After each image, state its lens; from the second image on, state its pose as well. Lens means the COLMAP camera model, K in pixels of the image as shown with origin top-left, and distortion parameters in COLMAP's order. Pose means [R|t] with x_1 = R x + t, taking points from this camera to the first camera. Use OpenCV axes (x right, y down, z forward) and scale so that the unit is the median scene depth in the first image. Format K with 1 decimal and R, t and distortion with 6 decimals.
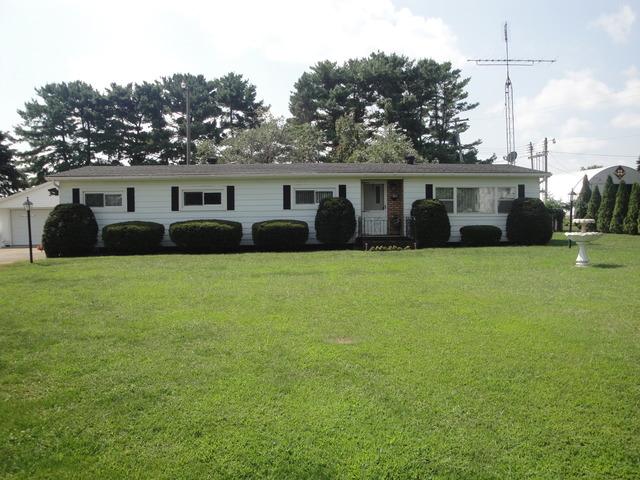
lens RADIAL K [[527.3, 0, 320.0], [0, 527.3, 240.0], [0, 0, 1]] dist [-0.138080, 0.000291]
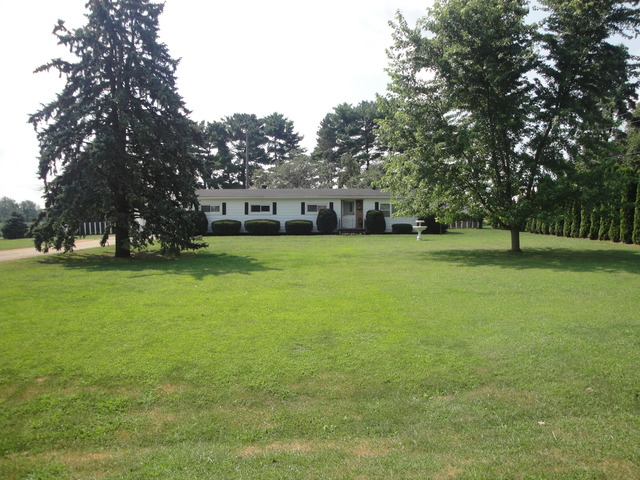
lens RADIAL K [[536.8, 0, 342.3], [0, 536.8, 239.9], [0, 0, 1]] dist [-0.094203, 0.002202]
pose [[0.999065, 0.011874, -0.041577, 0.074996], [-0.011812, 0.999929, 0.001745, 0.014008], [0.041595, -0.001252, 0.999134, -0.444674]]
